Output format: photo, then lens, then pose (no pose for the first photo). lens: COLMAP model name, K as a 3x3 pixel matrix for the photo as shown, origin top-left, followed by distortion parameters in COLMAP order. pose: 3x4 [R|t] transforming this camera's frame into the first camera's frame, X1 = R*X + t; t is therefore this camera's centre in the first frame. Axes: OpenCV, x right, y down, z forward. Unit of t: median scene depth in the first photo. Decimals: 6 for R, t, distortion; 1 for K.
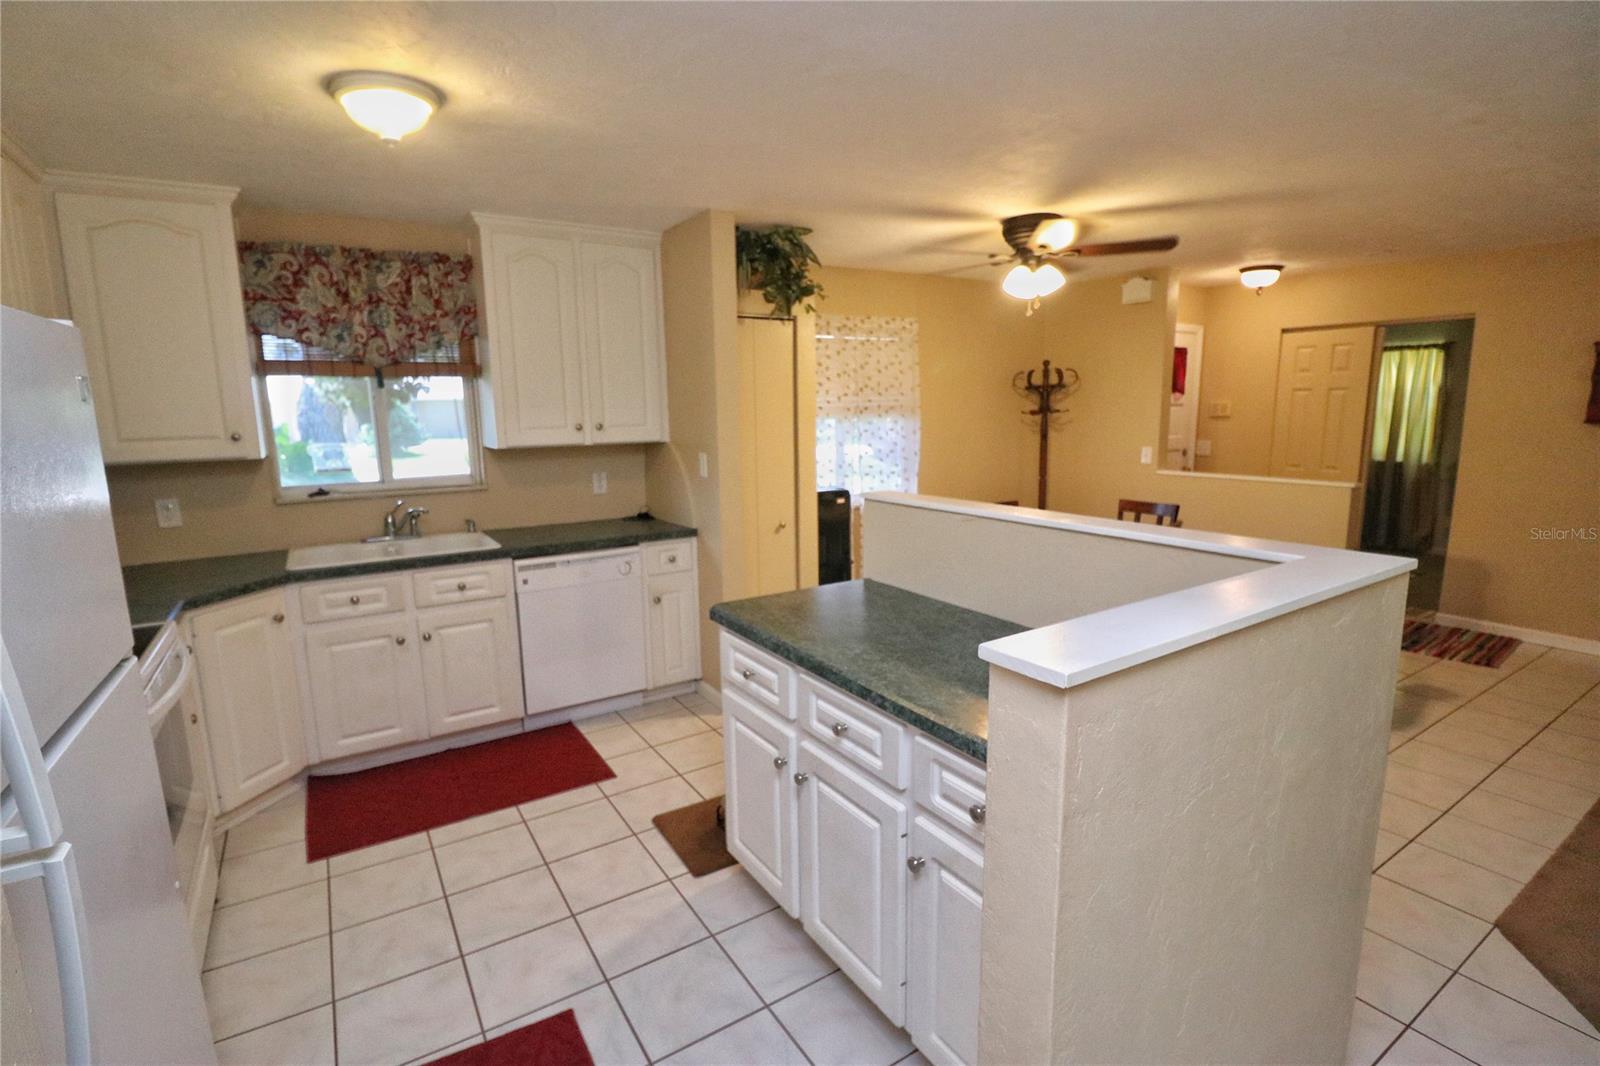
lens RADIAL K [[745.9, 0, 794.6], [0, 745.9, 529.1], [0, 0, 1]] dist [-0.004478, -0.009246]
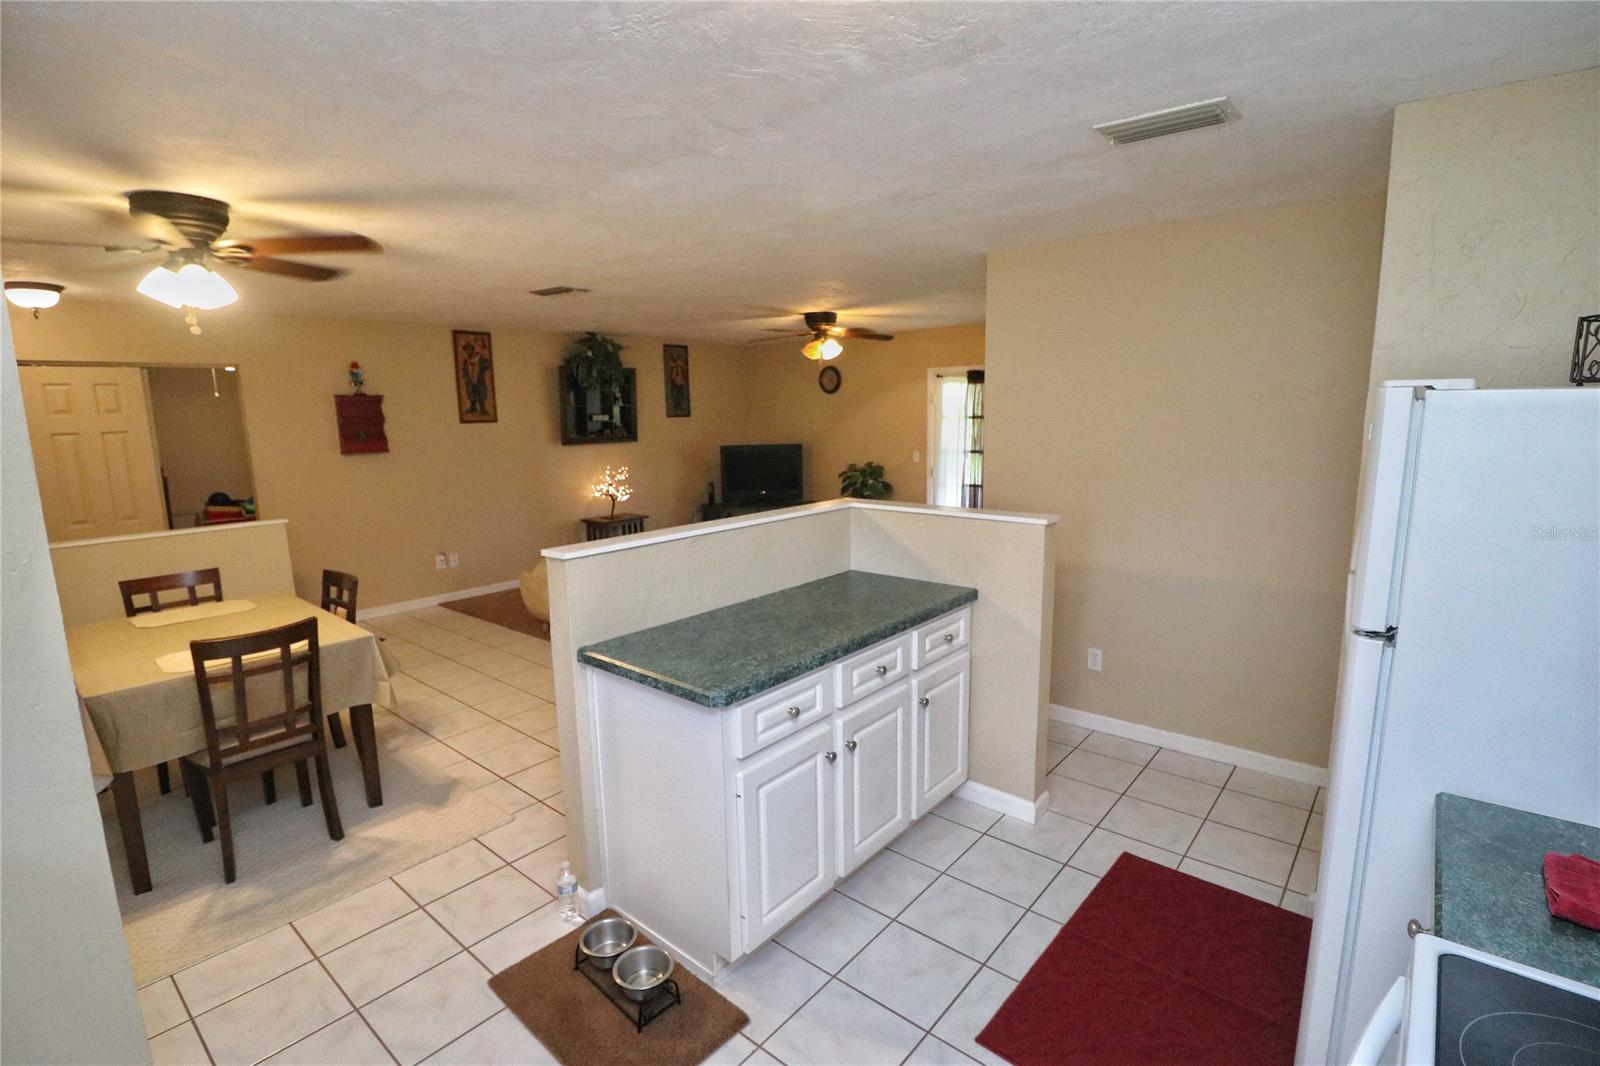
lens RADIAL K [[745.9, 0, 799.4], [0, 745.9, 540.0], [0, 0, 1]] dist [-0.004478, -0.009246]
pose [[-0.294141, -0.142182, 0.945127, -0.589060], [0.181198, 0.962643, 0.201210, -0.138885], [-0.938429, 0.230439, -0.257389, 0.718401]]
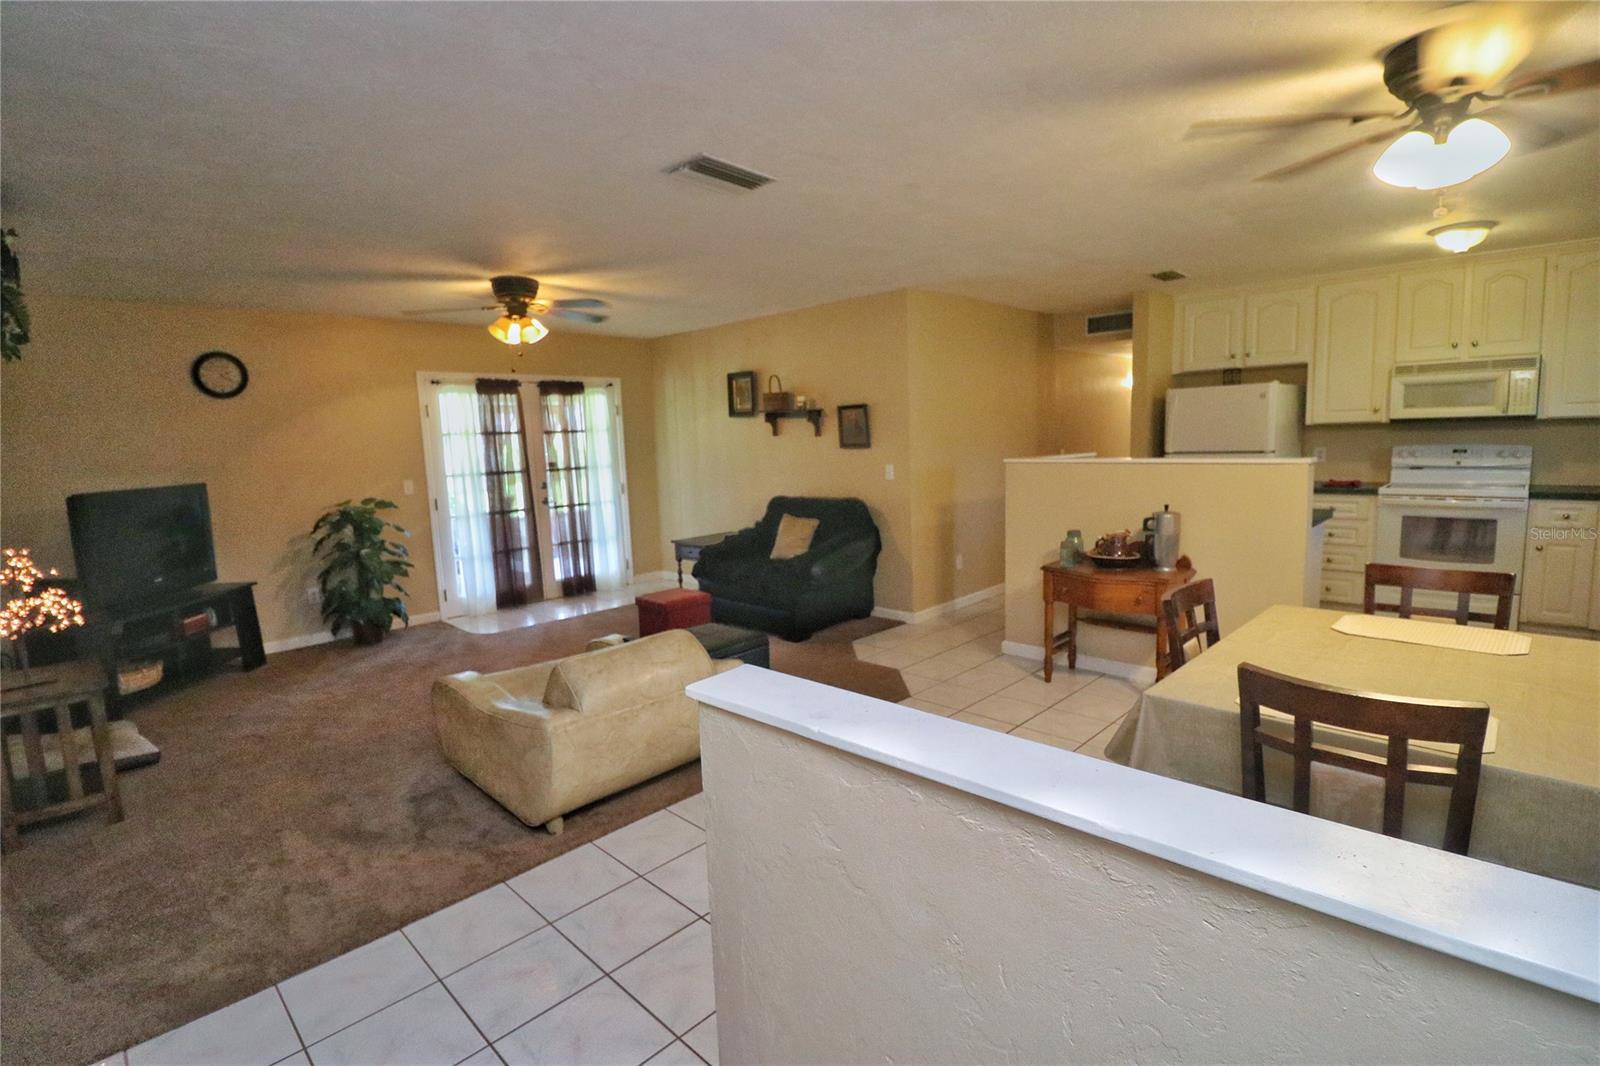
lens RADIAL K [[745.9, 0, 804.5], [0, 745.9, 530.6], [0, 0, 1]] dist [-0.004478, -0.009246]
pose [[-0.972422, 0.080525, -0.218887, 0.956997], [0.014922, 0.958064, 0.286166, -0.236829], [0.232752, 0.275008, -0.932844, 1.545111]]
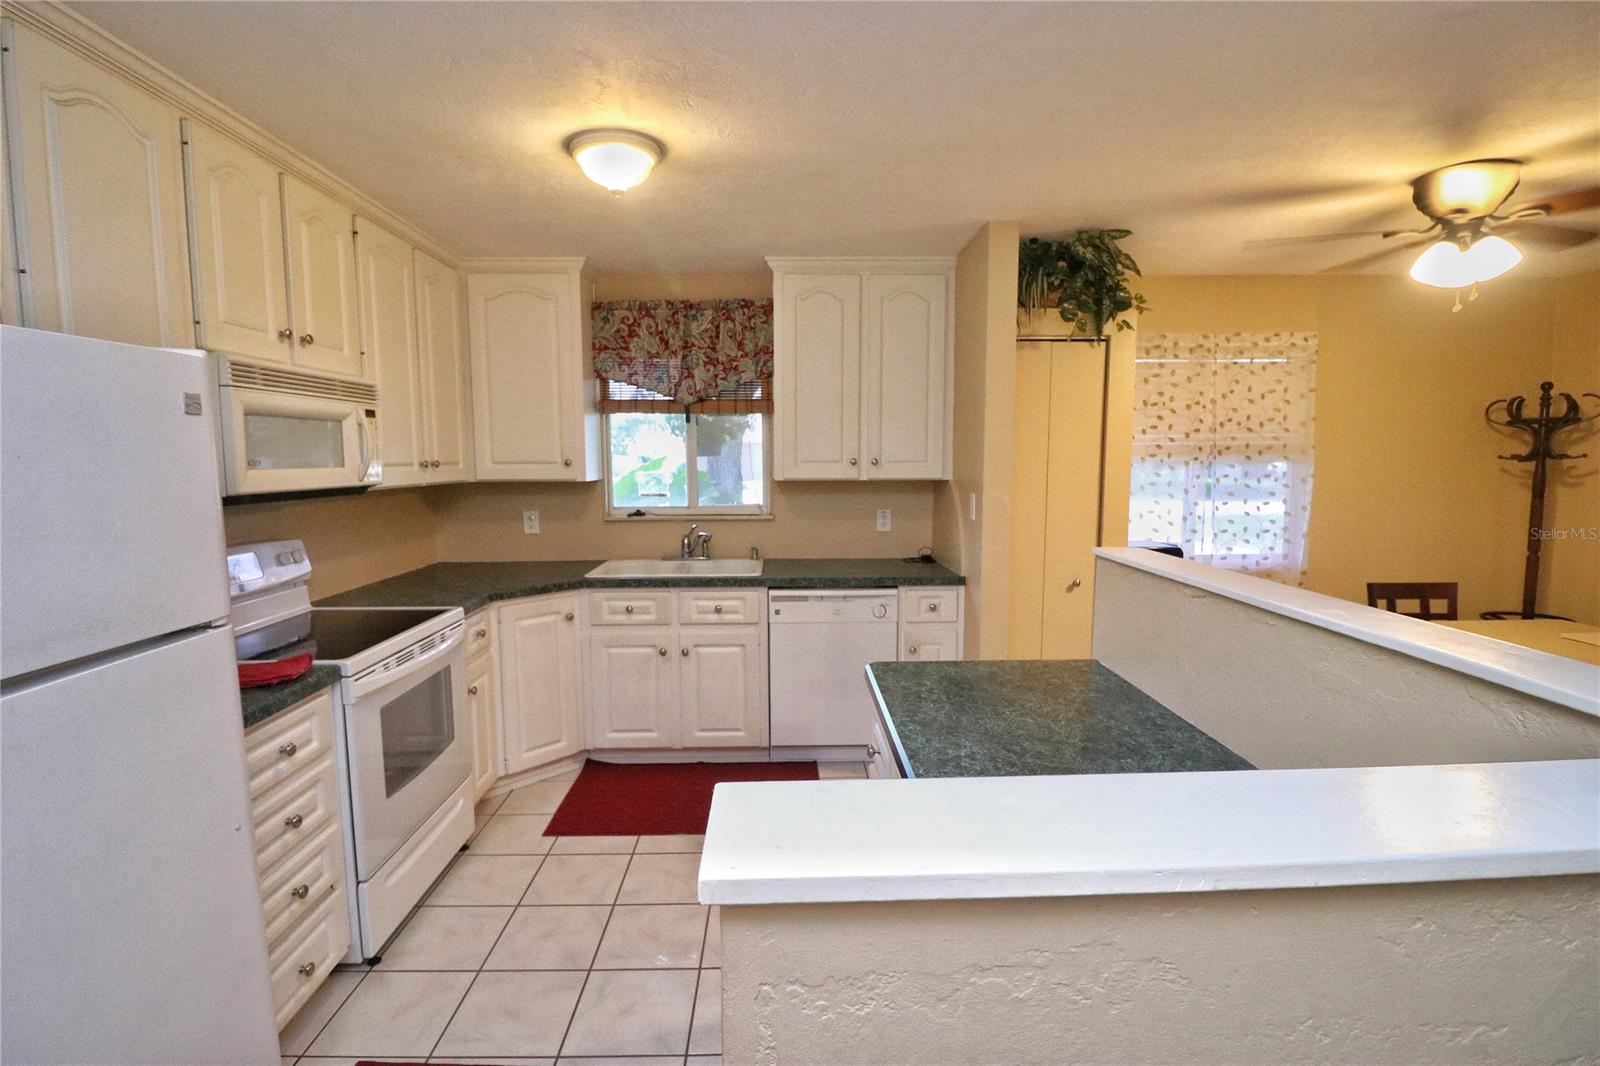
lens RADIAL K [[745.9, 0, 803.4], [0, 745.9, 530.1], [0, 0, 1]] dist [-0.004478, -0.009246]
pose [[0.856431, 0.064426, -0.512226, 0.172128], [-0.093615, 0.995114, -0.031360, -0.011330], [0.507703, 0.074809, 0.858278, 0.140190]]
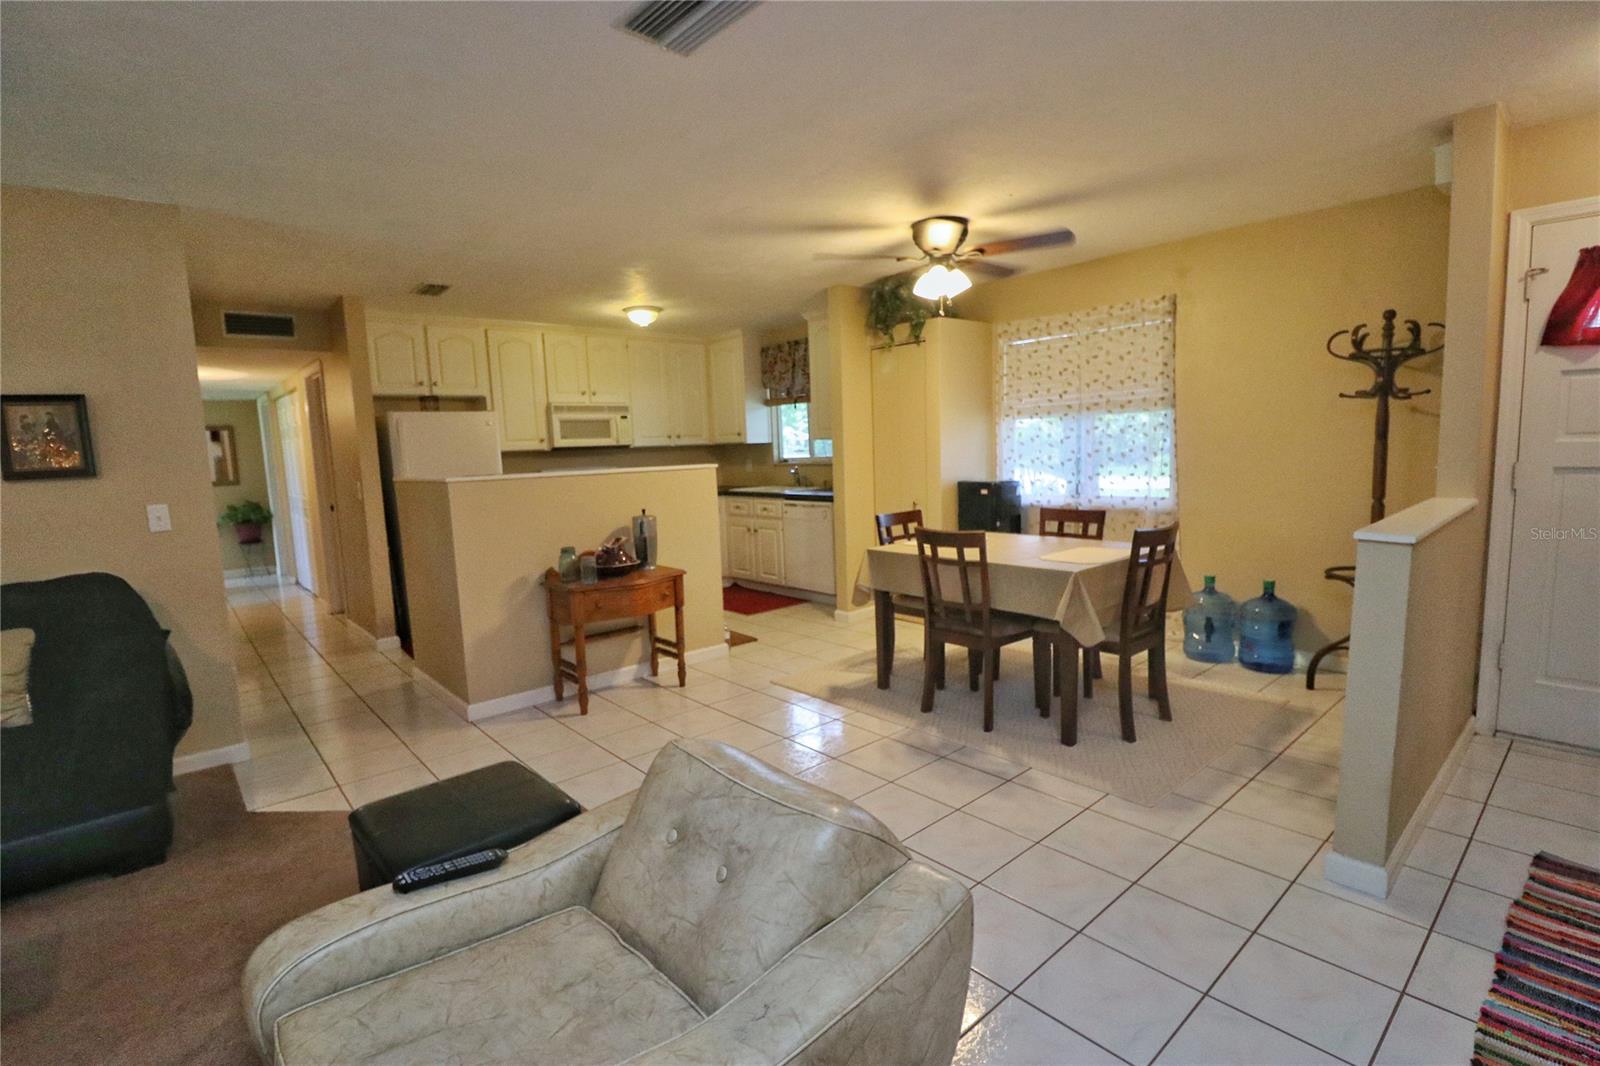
lens RADIAL K [[745.9, 0, 801.1], [0, 745.9, 528.1], [0, 0, 1]] dist [-0.004478, -0.009246]
pose [[0.154947, 0.120240, -0.980578, 1.410782], [-0.126066, 0.986858, 0.101090, -0.079538], [0.979846, 0.107954, 0.168069, 0.706742]]
